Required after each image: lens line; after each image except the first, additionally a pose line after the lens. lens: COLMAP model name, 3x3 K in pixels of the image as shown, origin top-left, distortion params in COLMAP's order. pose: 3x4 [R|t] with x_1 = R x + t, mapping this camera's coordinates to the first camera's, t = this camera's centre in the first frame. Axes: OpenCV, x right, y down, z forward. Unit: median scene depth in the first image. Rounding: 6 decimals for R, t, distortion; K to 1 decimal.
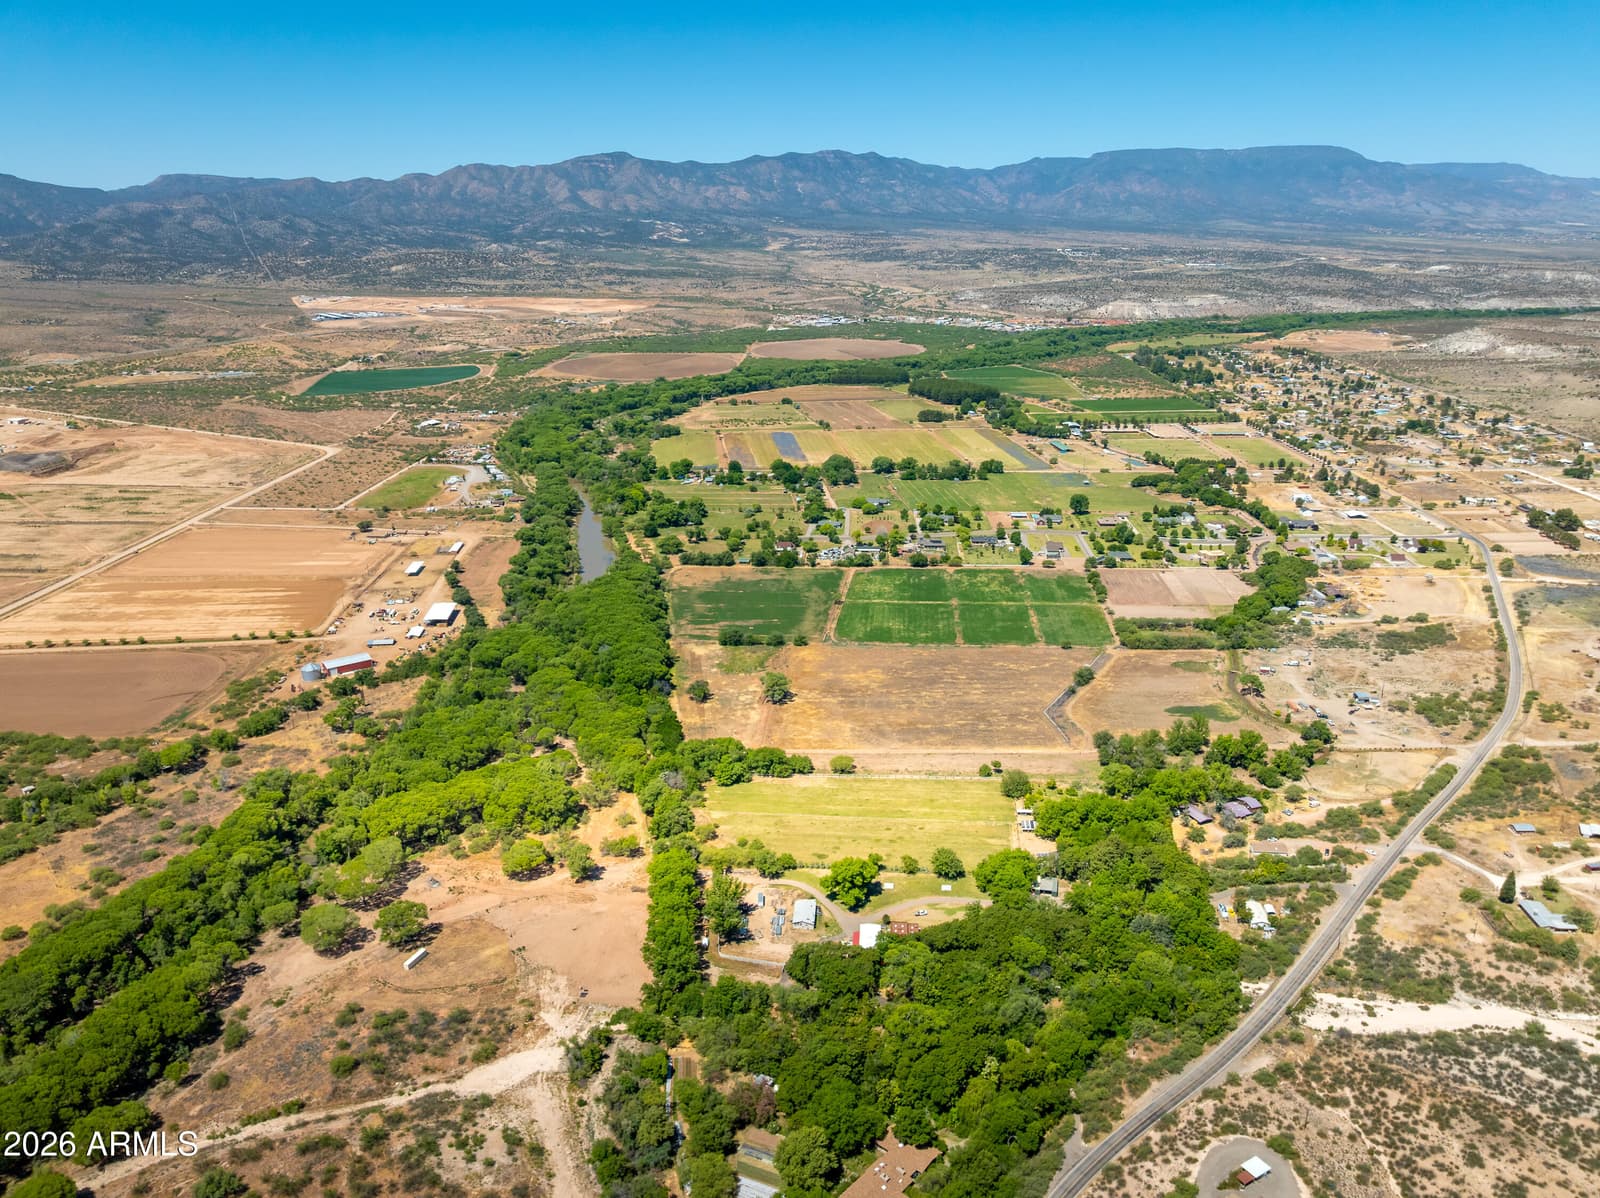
lens RADIAL K [[1118.7, 0, 800.0], [0, 1118.7, 599.0], [0, 0, 1]] dist [-0.037215, 0.006077]
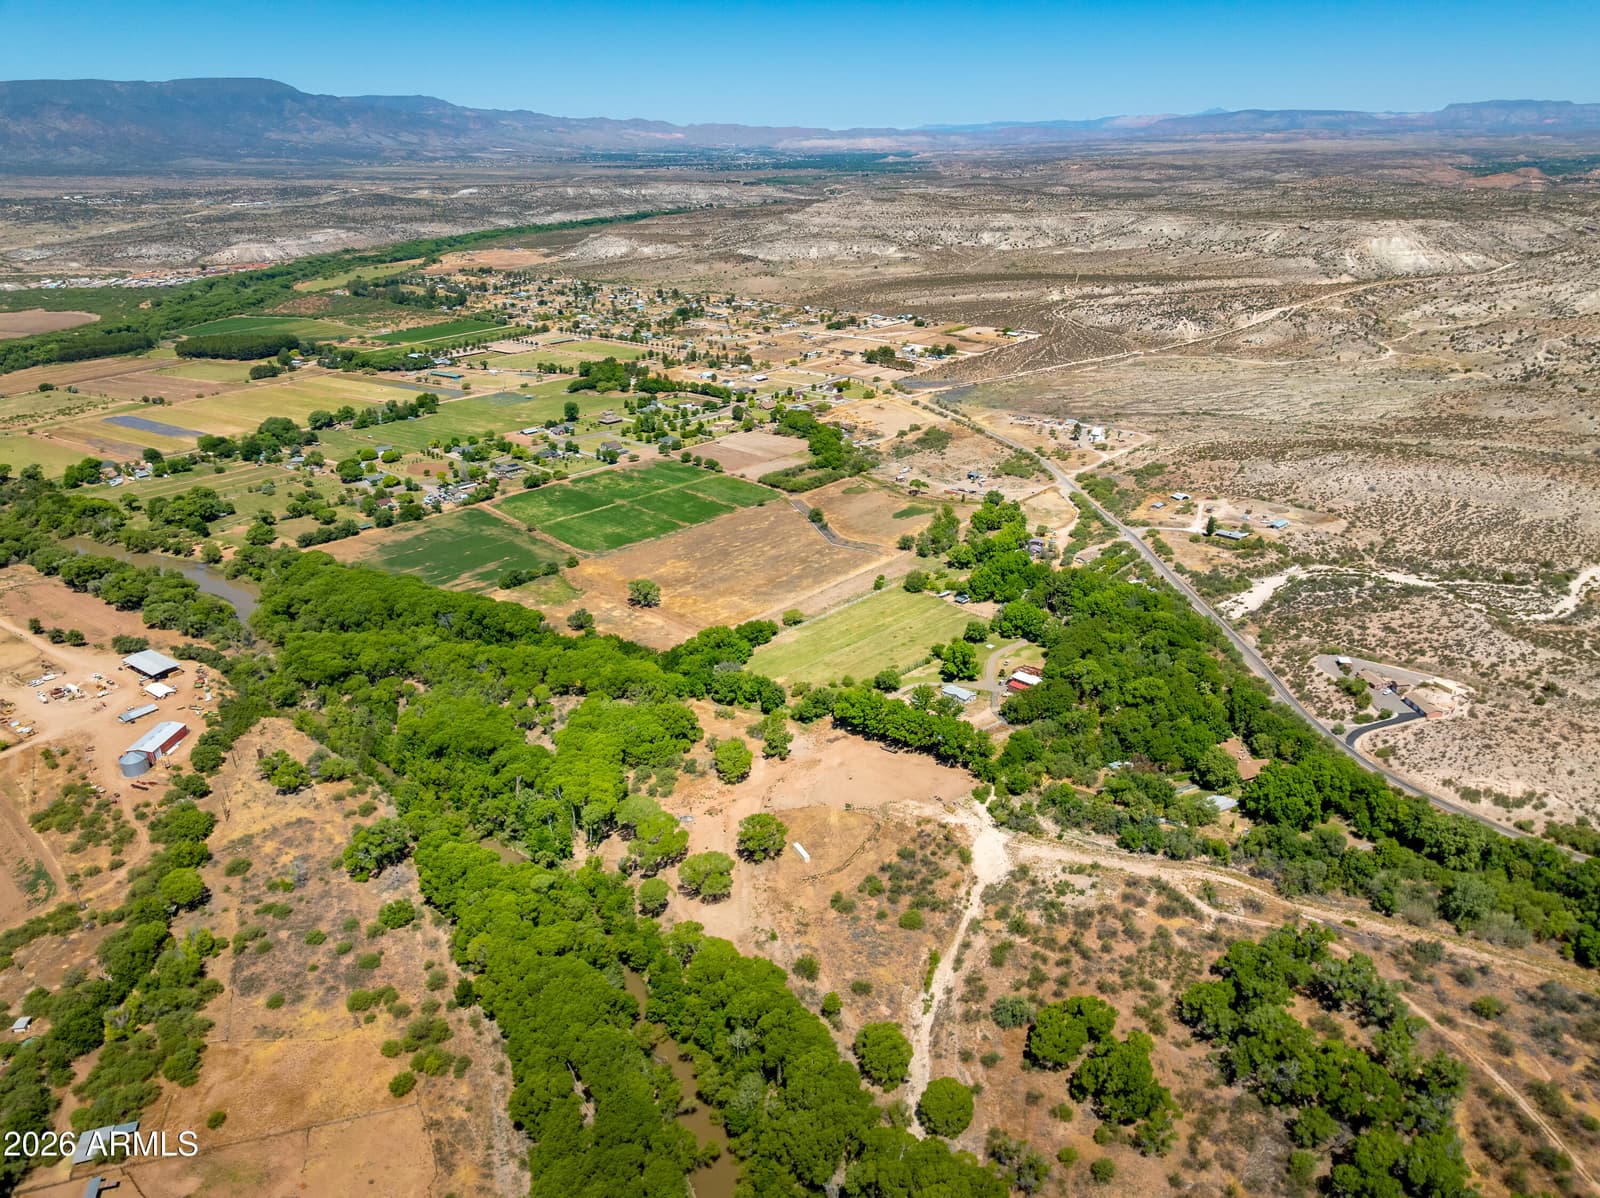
lens RADIAL K [[1118.7, 0, 800.0], [0, 1118.7, 599.0], [0, 0, 1]] dist [-0.037215, 0.006077]
pose [[0.659606, -0.294083, 0.691690, -0.912419], [0.257846, 0.952966, 0.159282, -0.061684], [-0.705999, 0.073286, 0.704411, 0.229628]]
